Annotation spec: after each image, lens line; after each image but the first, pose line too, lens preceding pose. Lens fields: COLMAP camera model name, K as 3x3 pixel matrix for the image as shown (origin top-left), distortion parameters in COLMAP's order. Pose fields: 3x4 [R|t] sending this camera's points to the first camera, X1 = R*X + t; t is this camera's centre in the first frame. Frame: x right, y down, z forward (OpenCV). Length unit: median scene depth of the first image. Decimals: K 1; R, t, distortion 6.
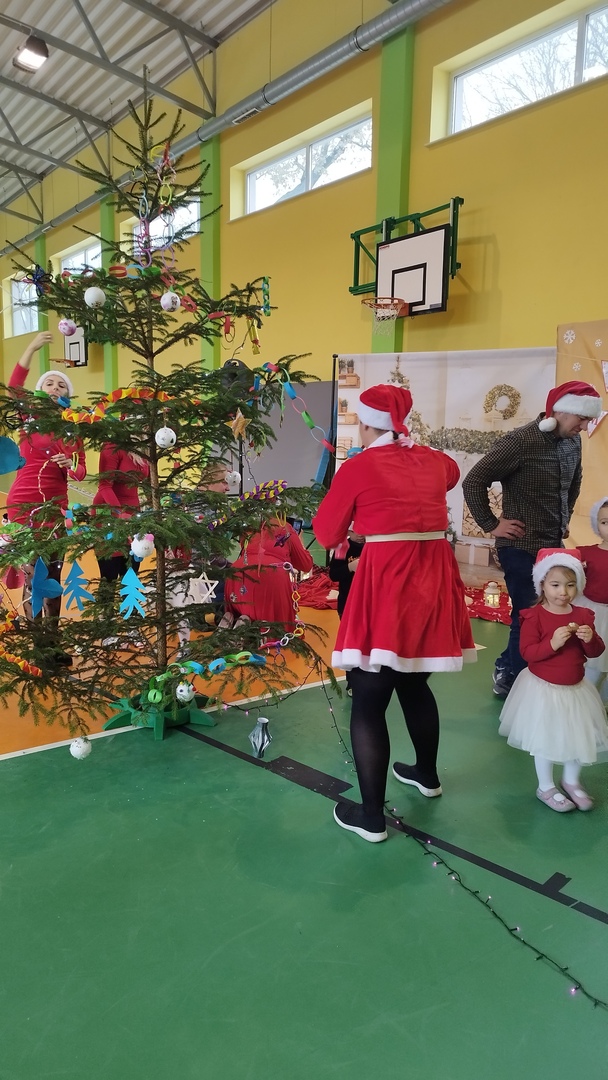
lens RADIAL K [[782.1, 0, 302.1], [0, 782.1, 538.4], [0, 0, 1]] dist [0.025448, -0.004555]
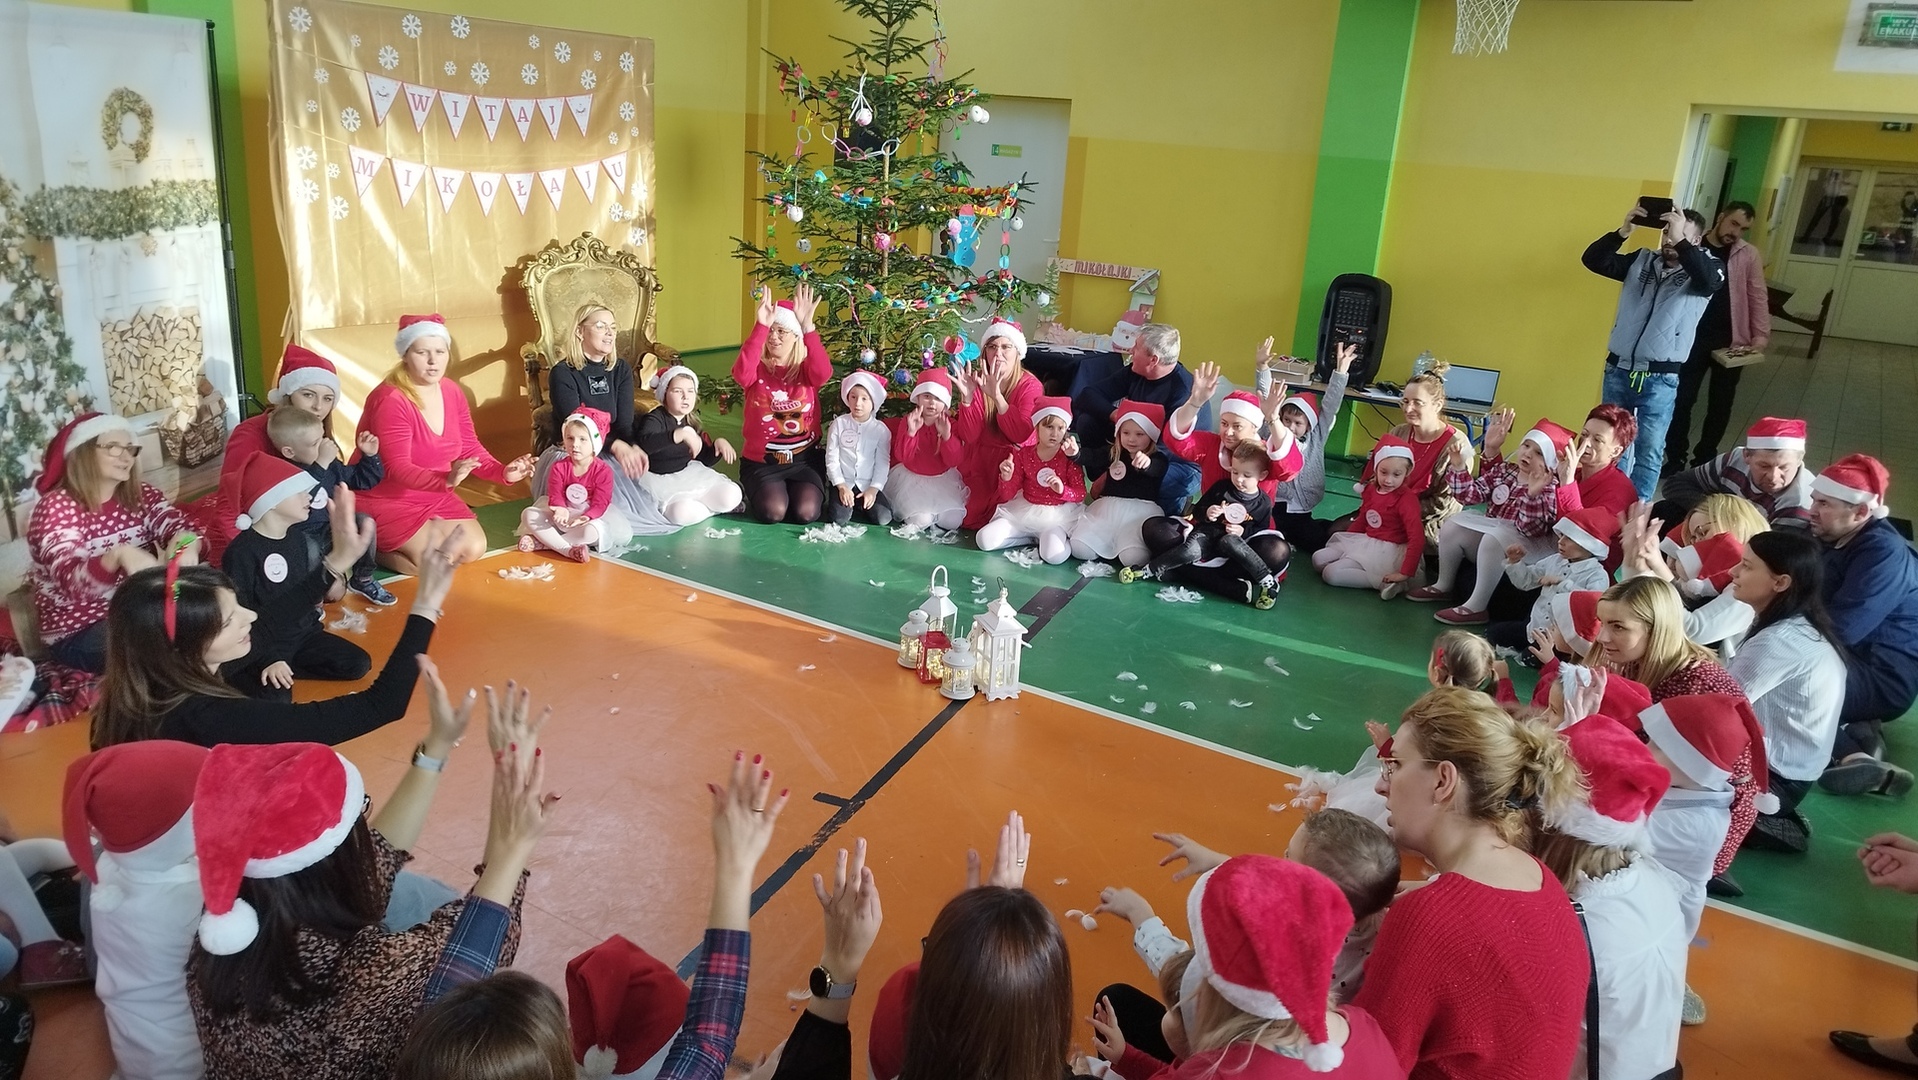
lens RADIAL K [[1388.9, 0, 975.9], [0, 1388.9, 555.5], [0, 0, 1]] dist [0.025448, -0.004555]
pose [[-0.373872, -0.315906, 0.872022, -0.729265], [0.062289, 0.929531, 0.363446, -0.197775], [-0.925386, 0.190199, -0.327849, 0.804688]]
